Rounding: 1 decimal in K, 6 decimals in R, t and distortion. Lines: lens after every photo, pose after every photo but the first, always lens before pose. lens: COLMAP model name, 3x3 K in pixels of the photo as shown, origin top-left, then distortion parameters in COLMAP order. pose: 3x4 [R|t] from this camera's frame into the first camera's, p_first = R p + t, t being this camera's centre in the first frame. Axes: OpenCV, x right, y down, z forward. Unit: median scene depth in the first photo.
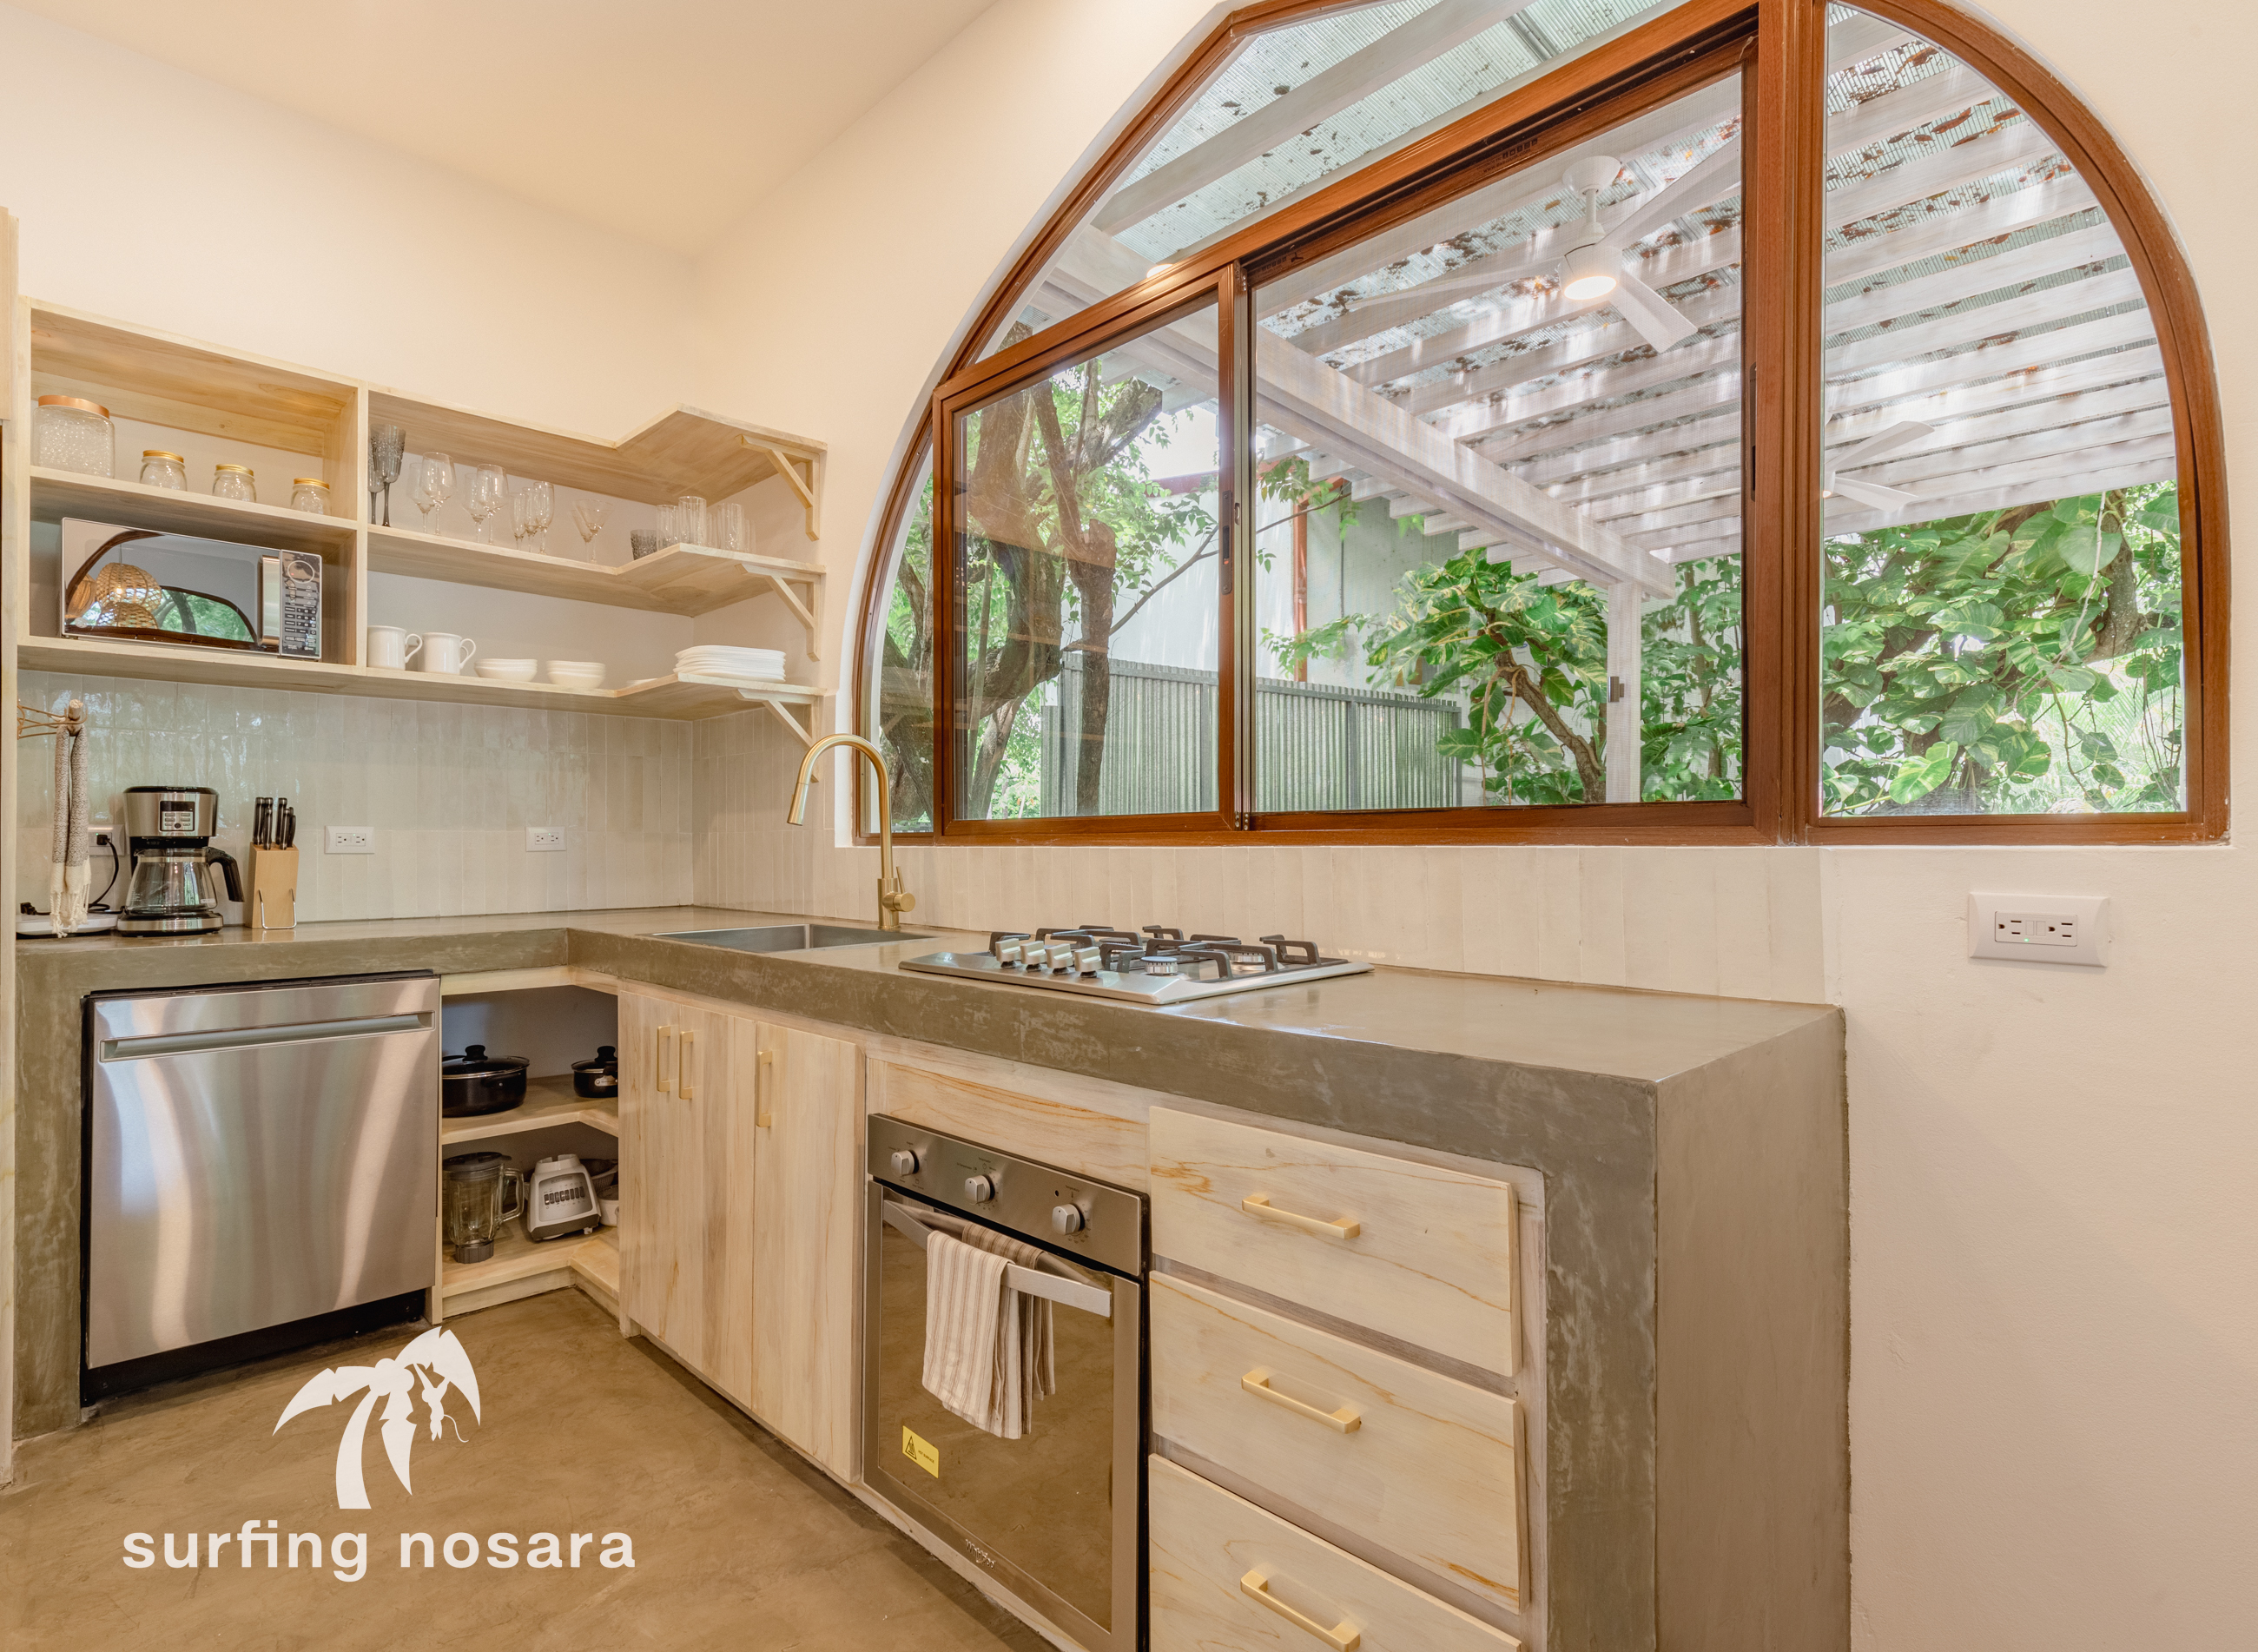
lens RADIAL K [[1116.6, 0, 1068.5], [0, 1116.6, 840.3], [0, 0, 1]] dist [0.004426, 0.000392]
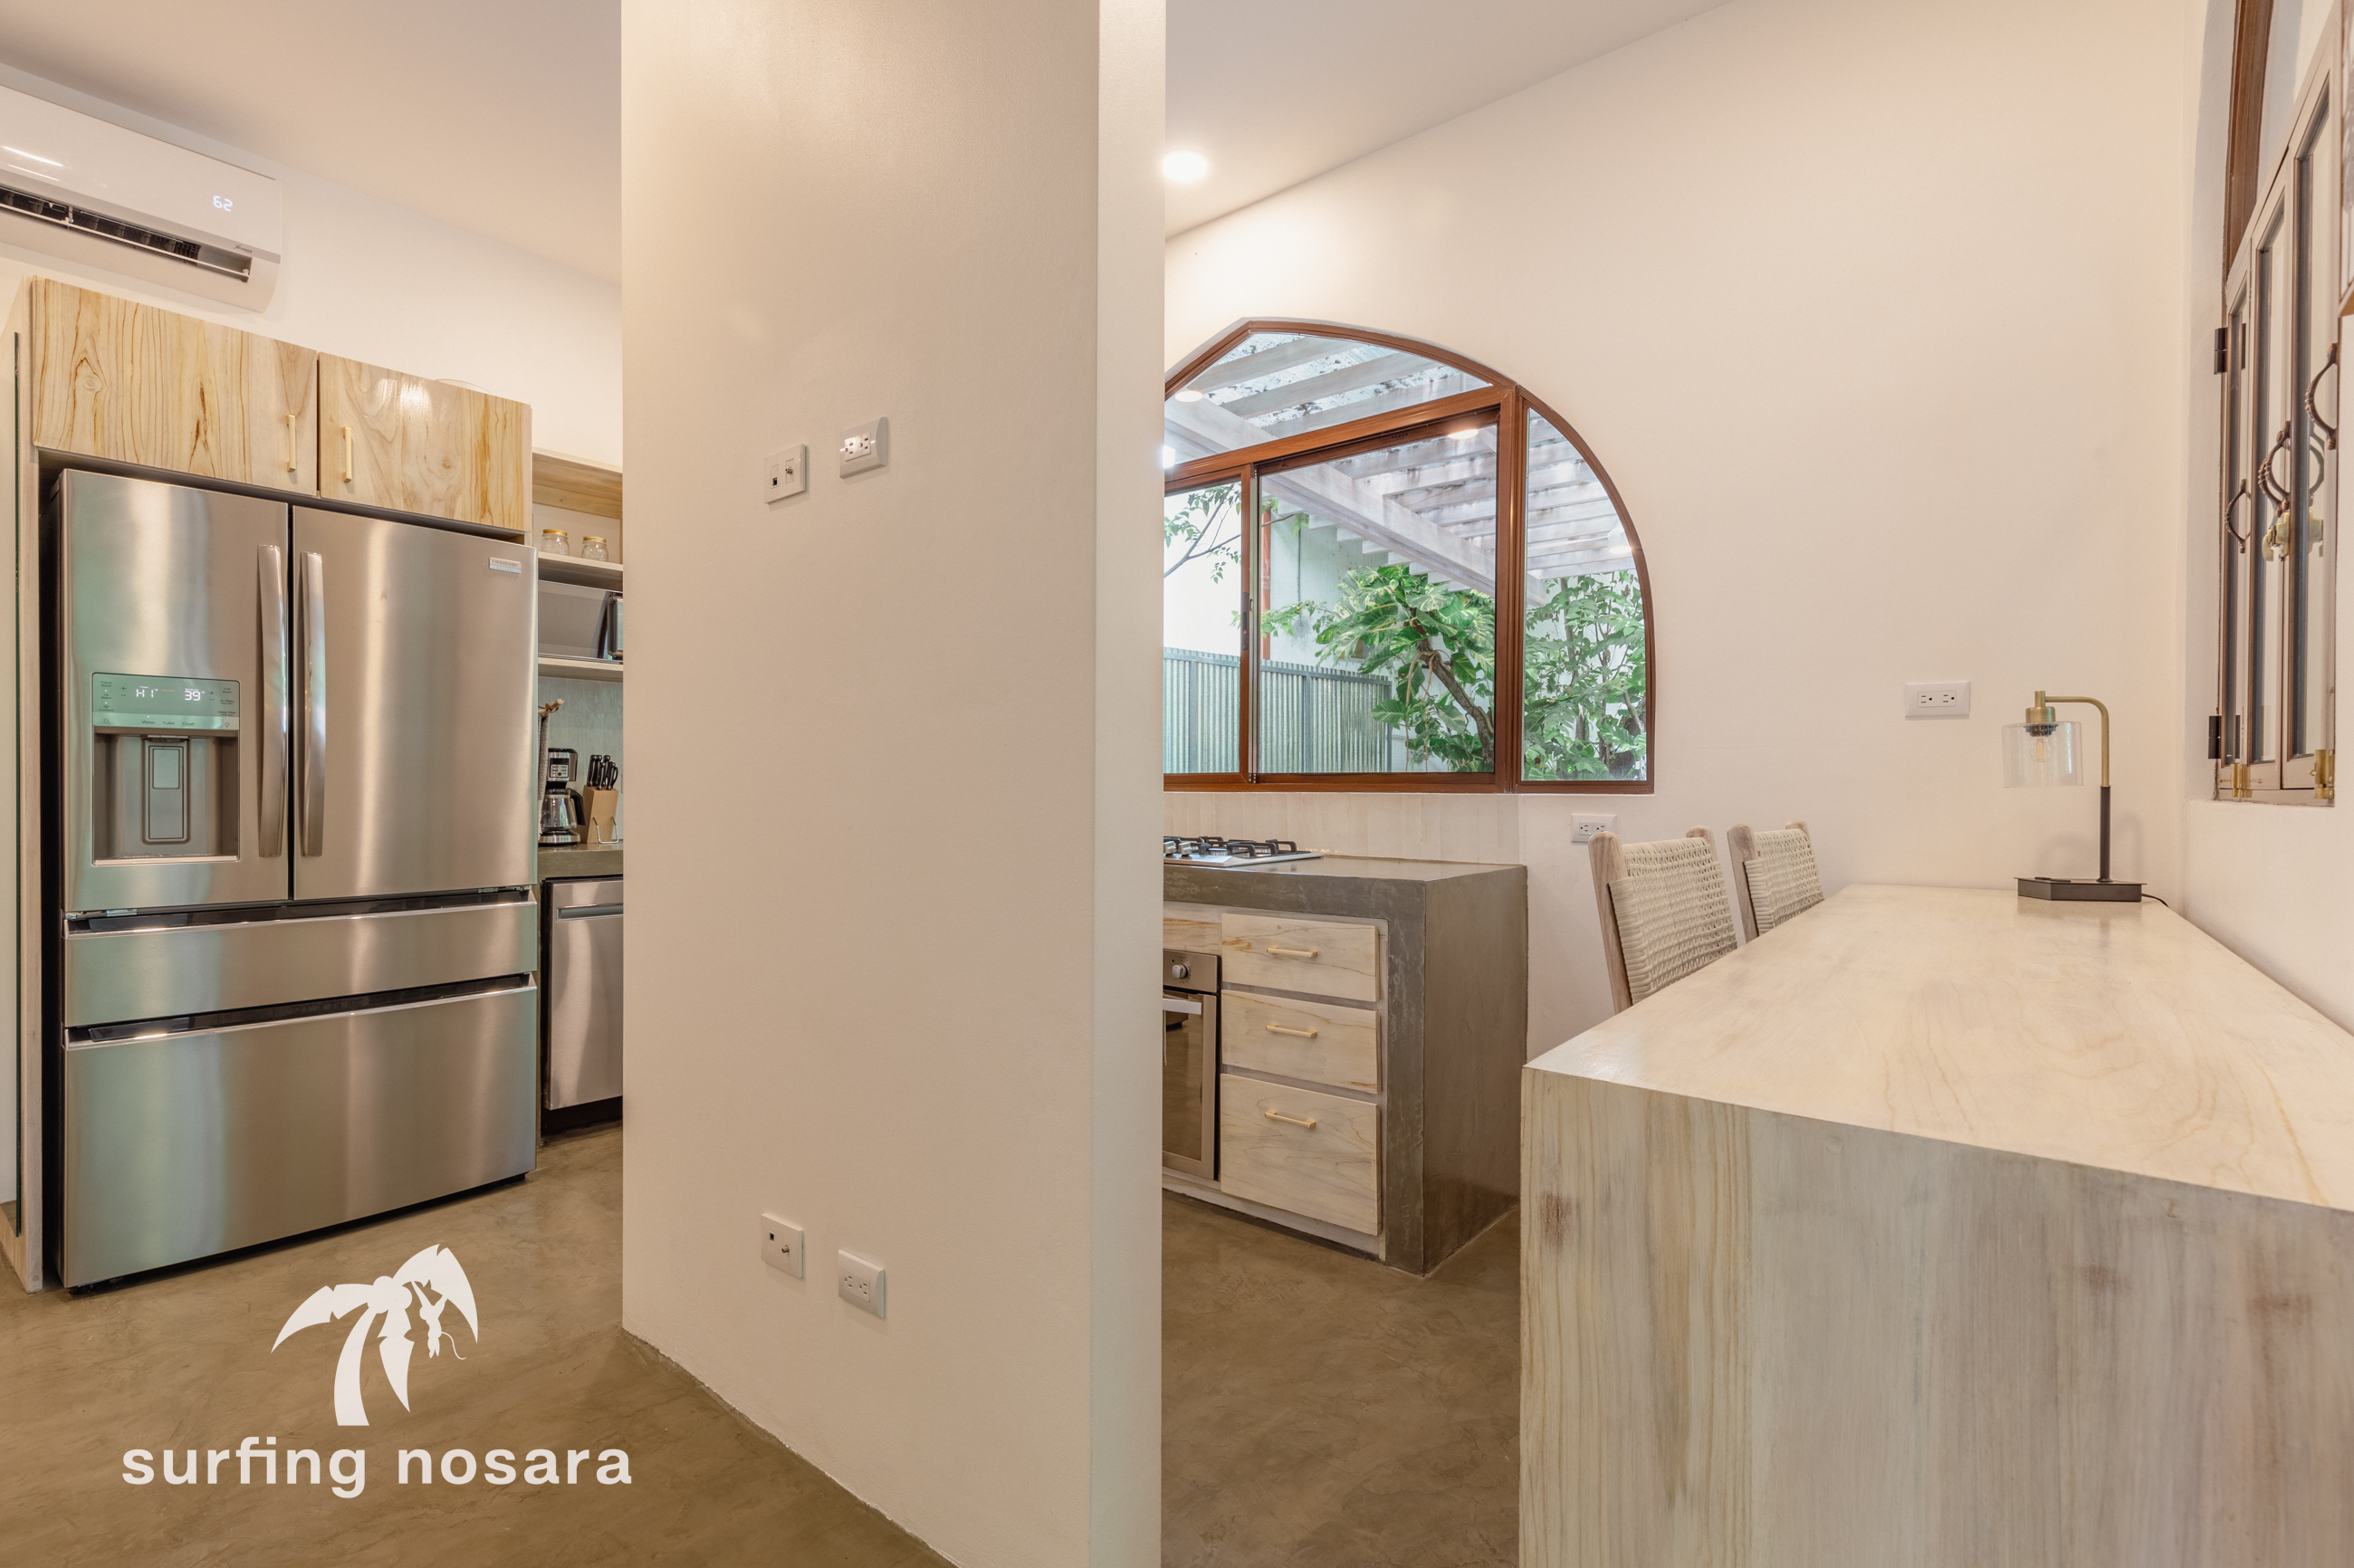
lens RADIAL K [[1055.6, 0, 1177.0], [0, 1055.6, 784.0], [0, 0, 1]] dist [-0.000907, -0.000032]
pose [[0.991517, 0.007544, 0.129754, -0.068405], [-0.007515, 0.999972, -0.000714, -0.002145], [-0.129756, -0.000267, 0.991546, -0.246756]]
